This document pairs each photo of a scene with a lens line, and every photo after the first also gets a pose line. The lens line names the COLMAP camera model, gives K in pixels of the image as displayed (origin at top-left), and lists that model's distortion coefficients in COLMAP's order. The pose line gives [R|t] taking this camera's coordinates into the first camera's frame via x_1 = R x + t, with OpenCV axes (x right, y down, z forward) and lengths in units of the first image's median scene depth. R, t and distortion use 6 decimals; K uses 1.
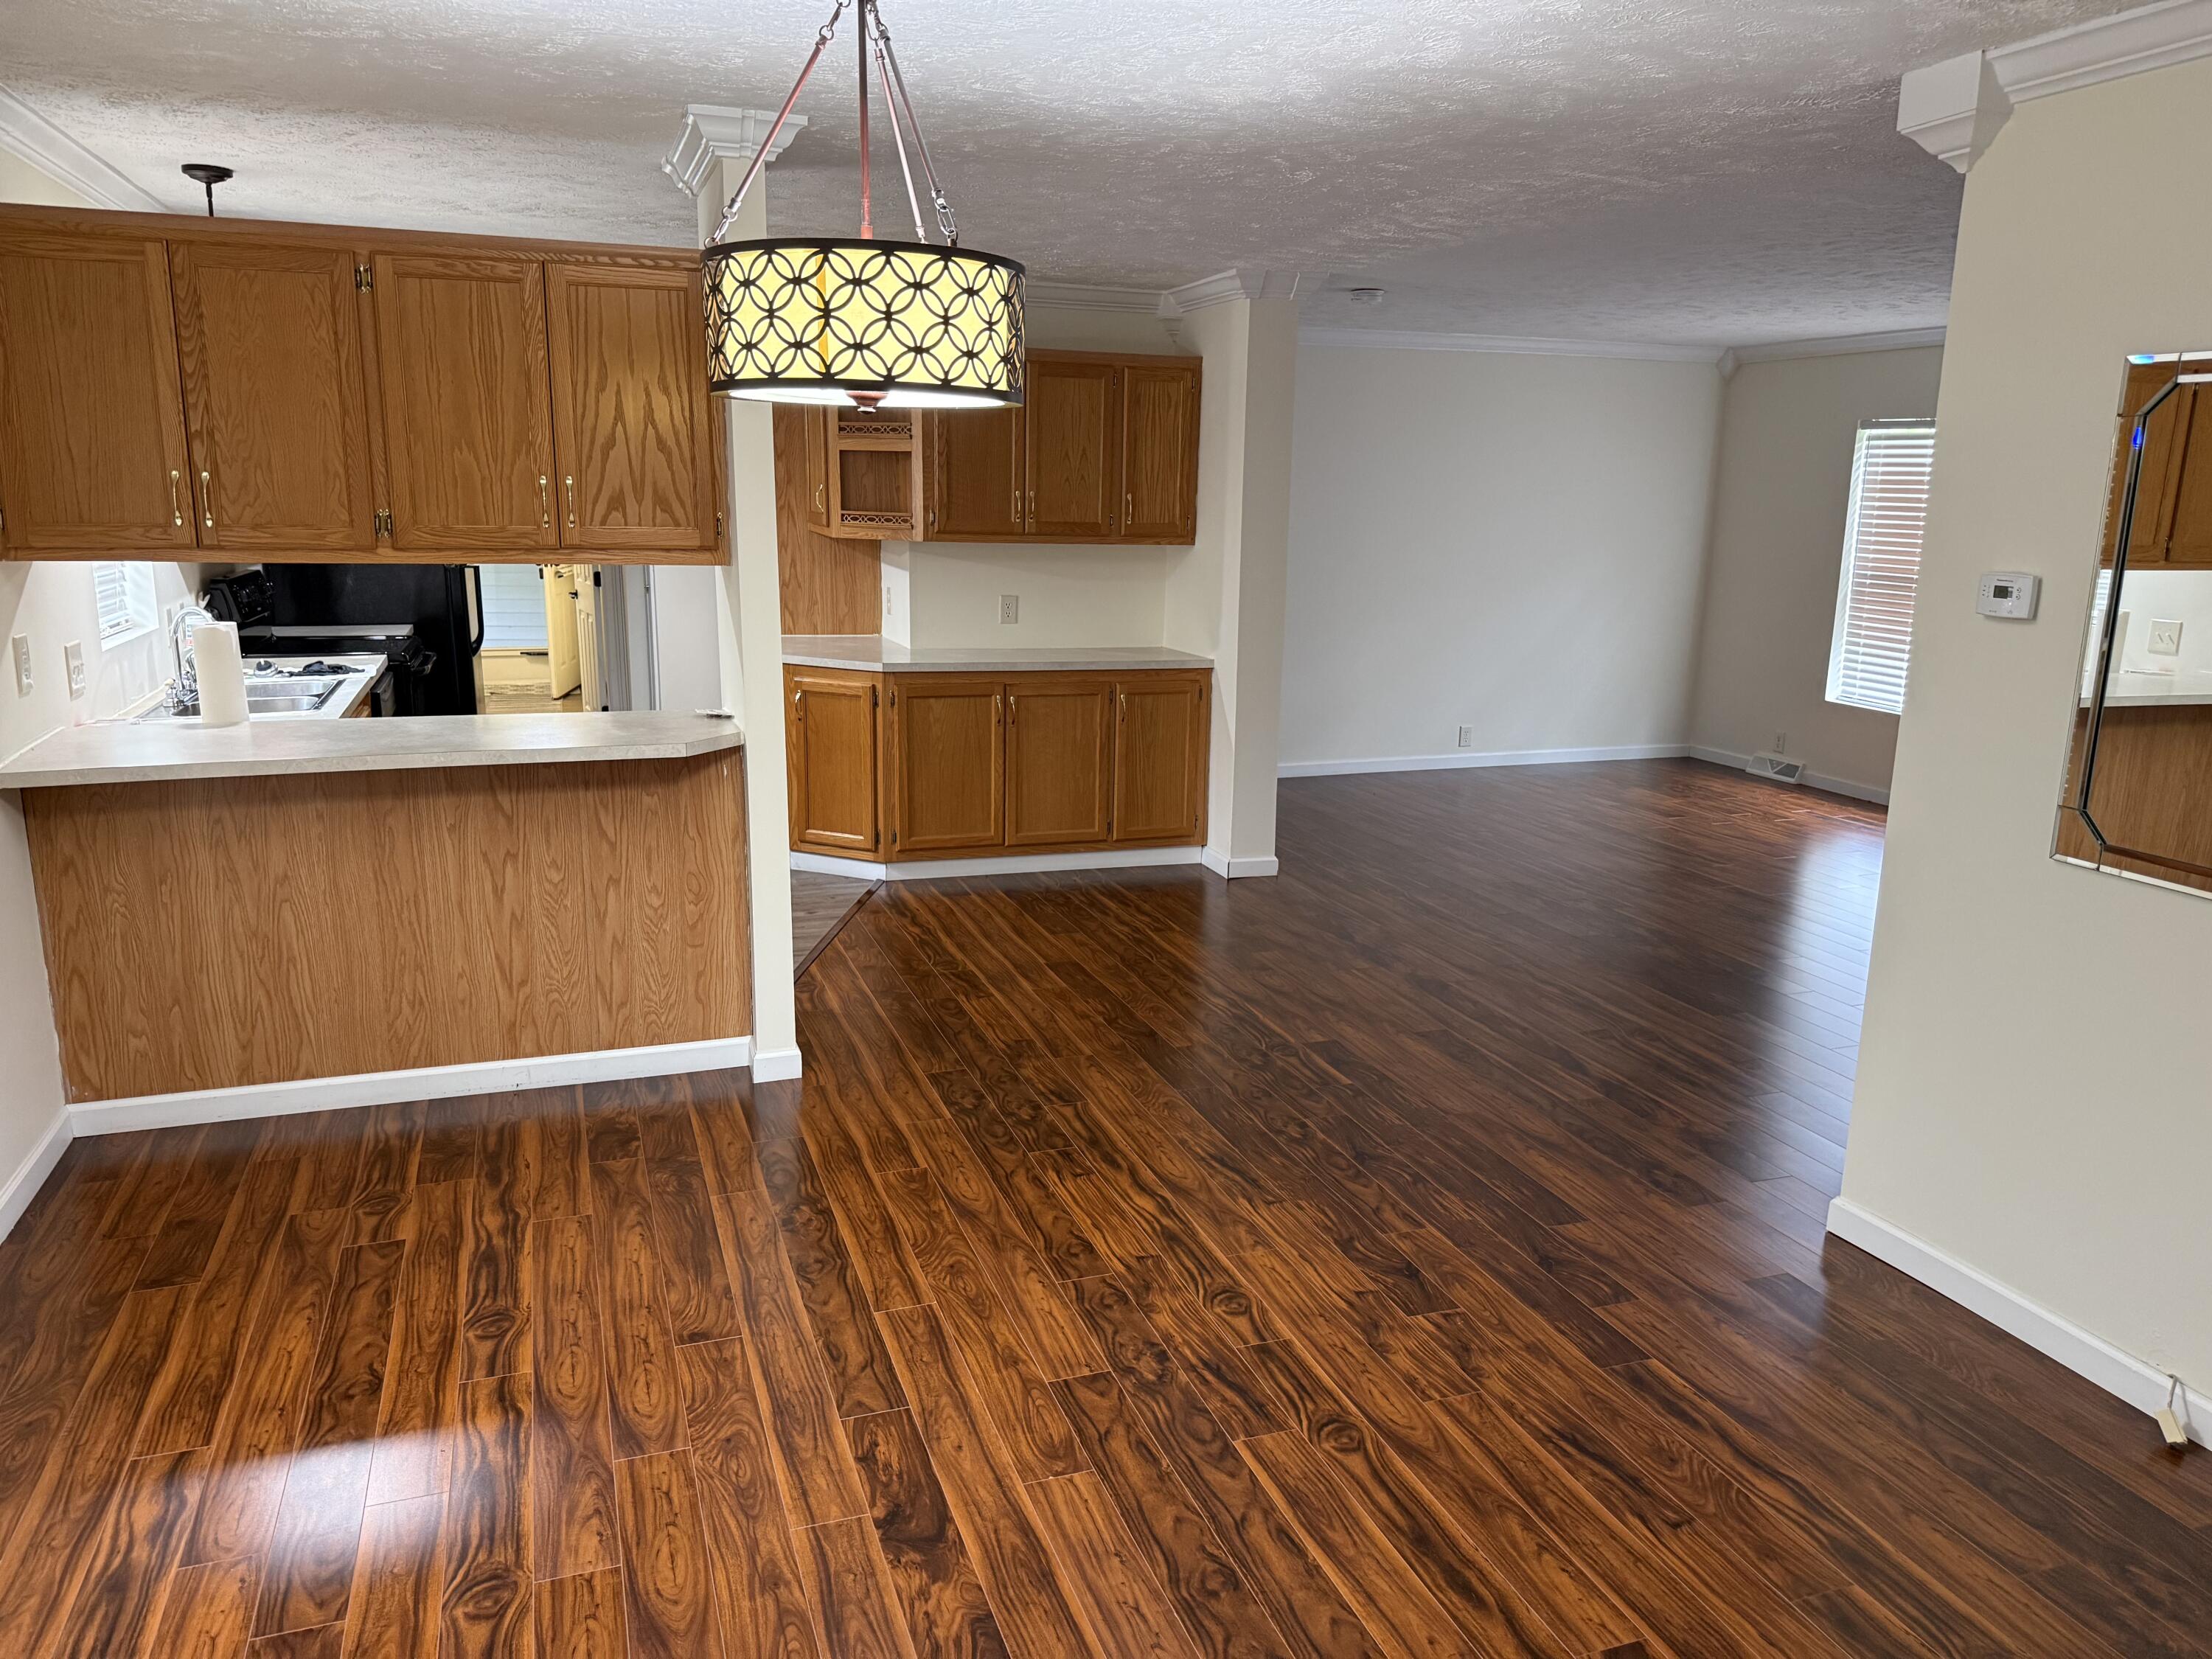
lens RADIAL K [[1549.4, 0, 1128.8], [0, 1549.4, 810.7], [0, 0, 1]] dist [0.145019, -0.269613]
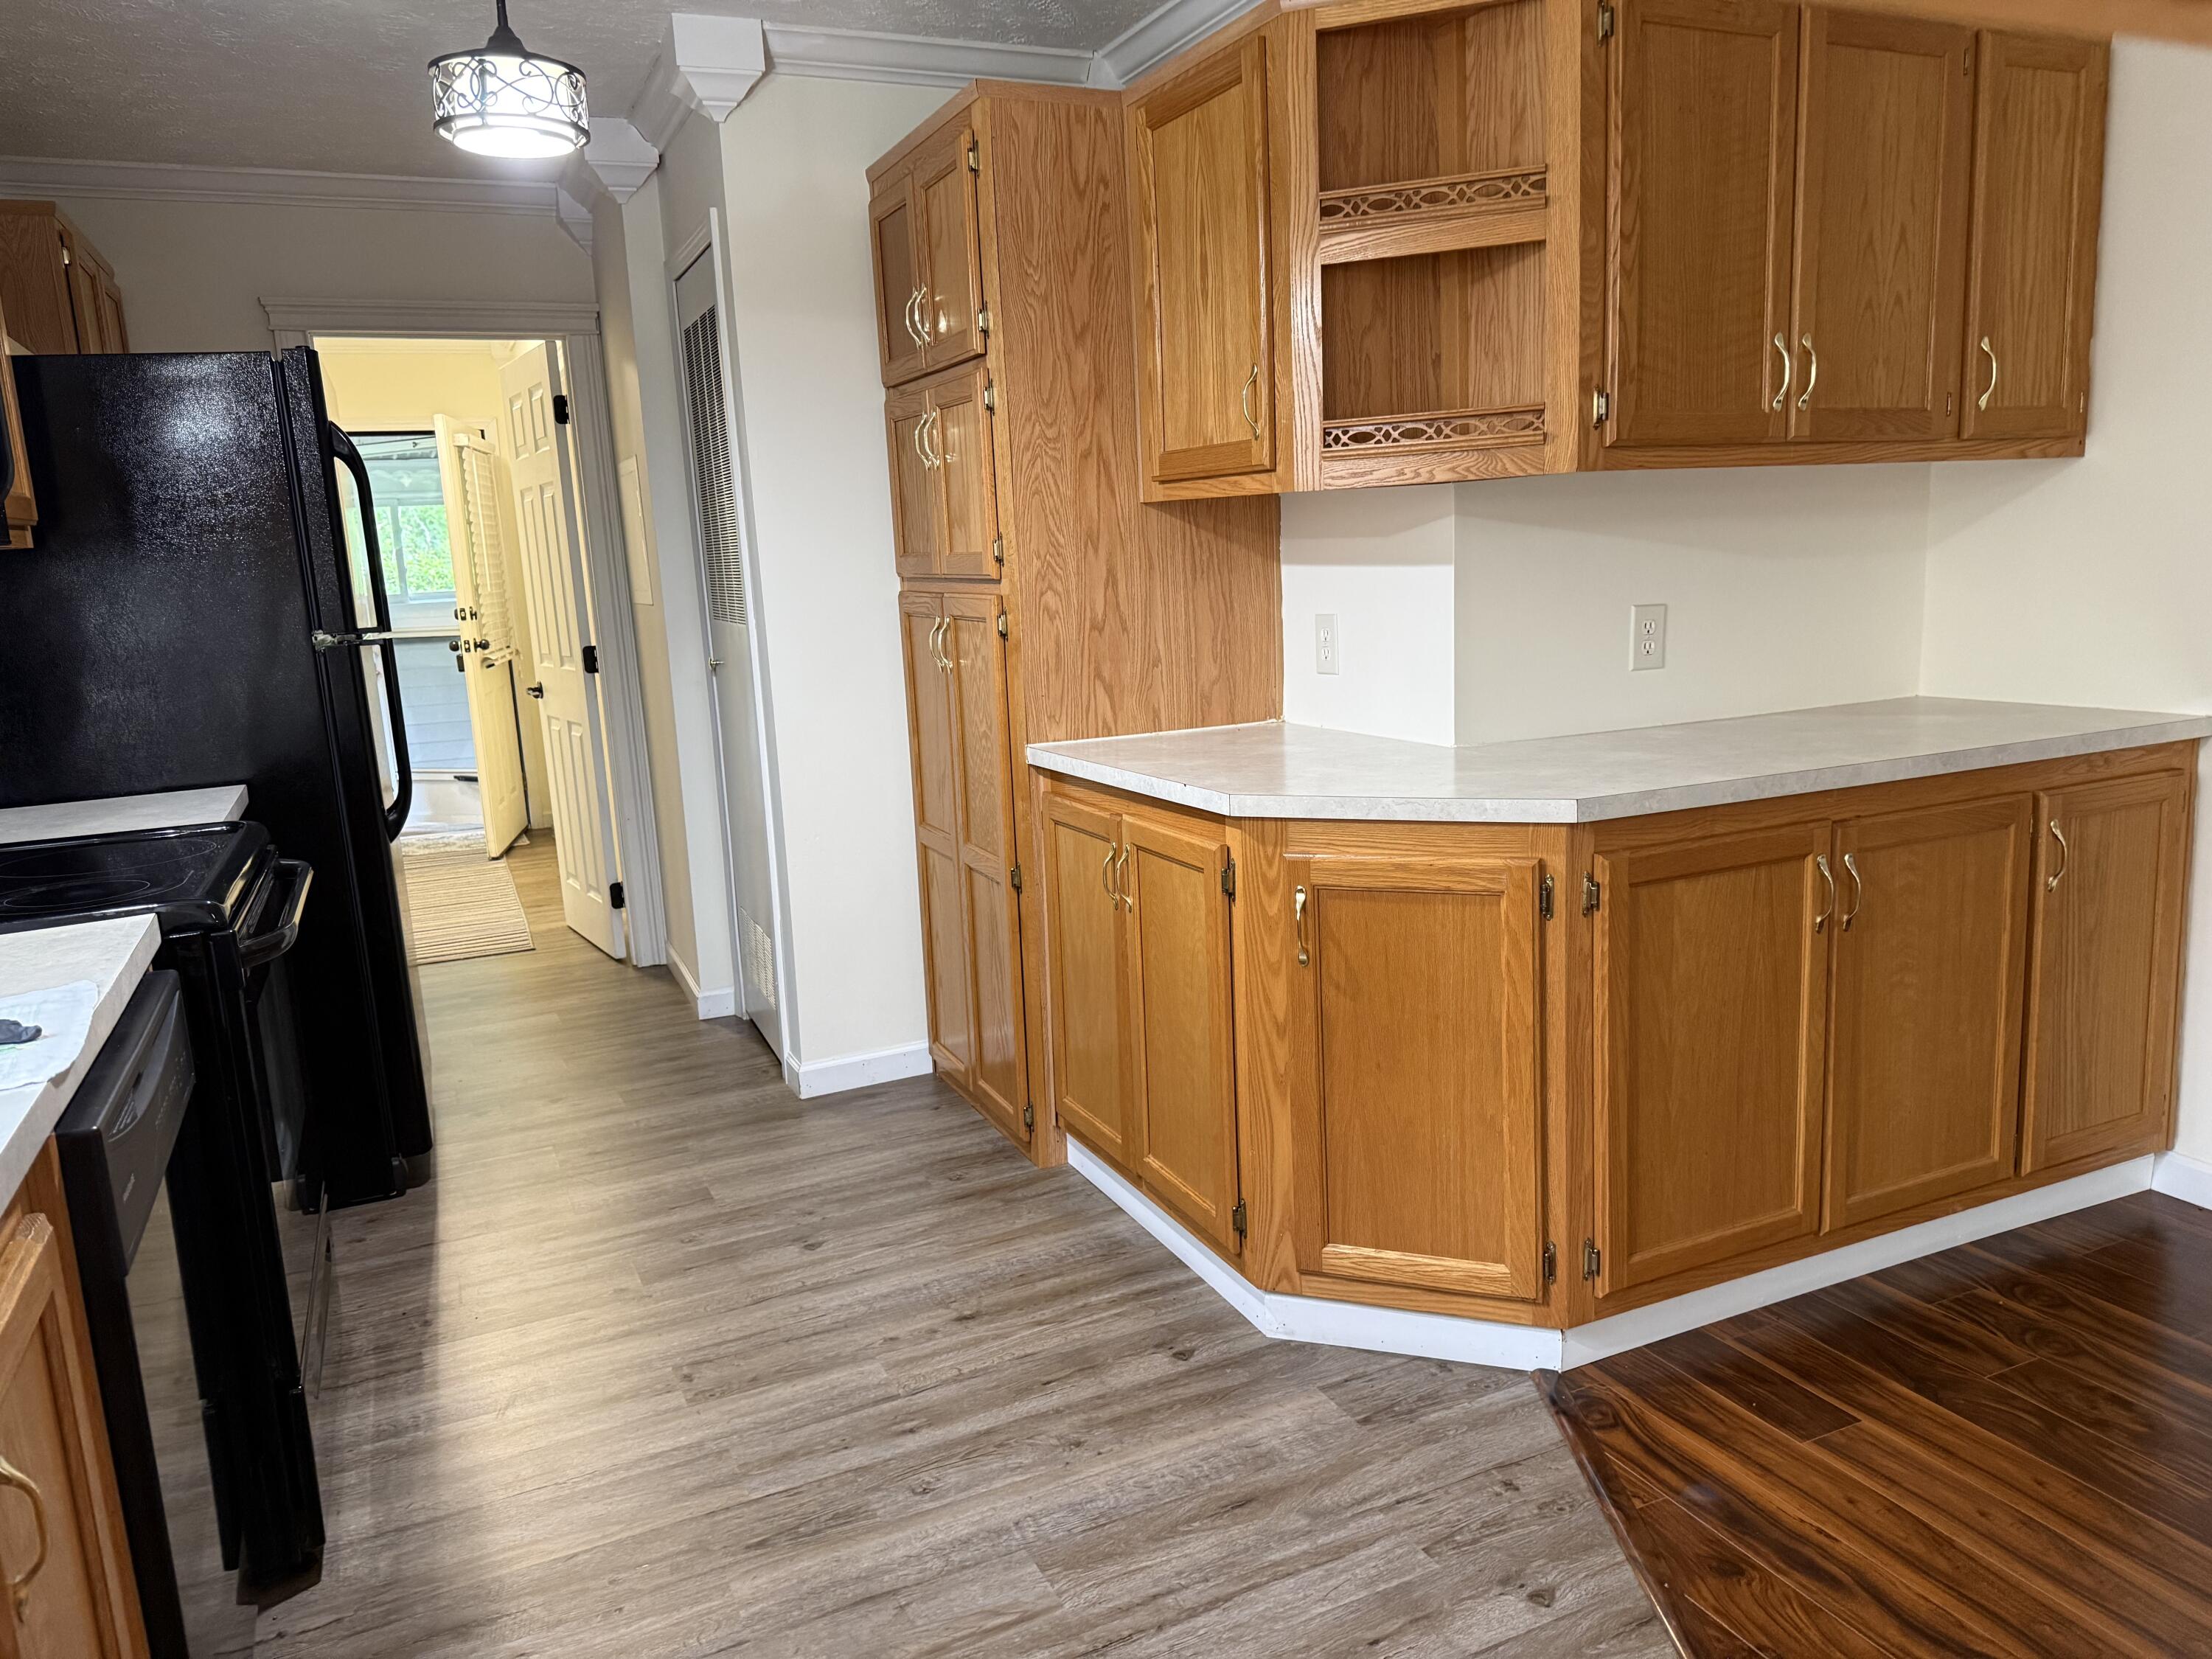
lens RADIAL K [[1549.4, 0, 1128.8], [0, 1549.4, 810.7], [0, 0, 1]] dist [0.145019, -0.269613]
pose [[0.994136, -0.080754, 0.071923, -0.273979], [0.083331, 0.995956, -0.033577, -0.084634], [-0.068920, 0.039374, 0.996845, 0.617867]]
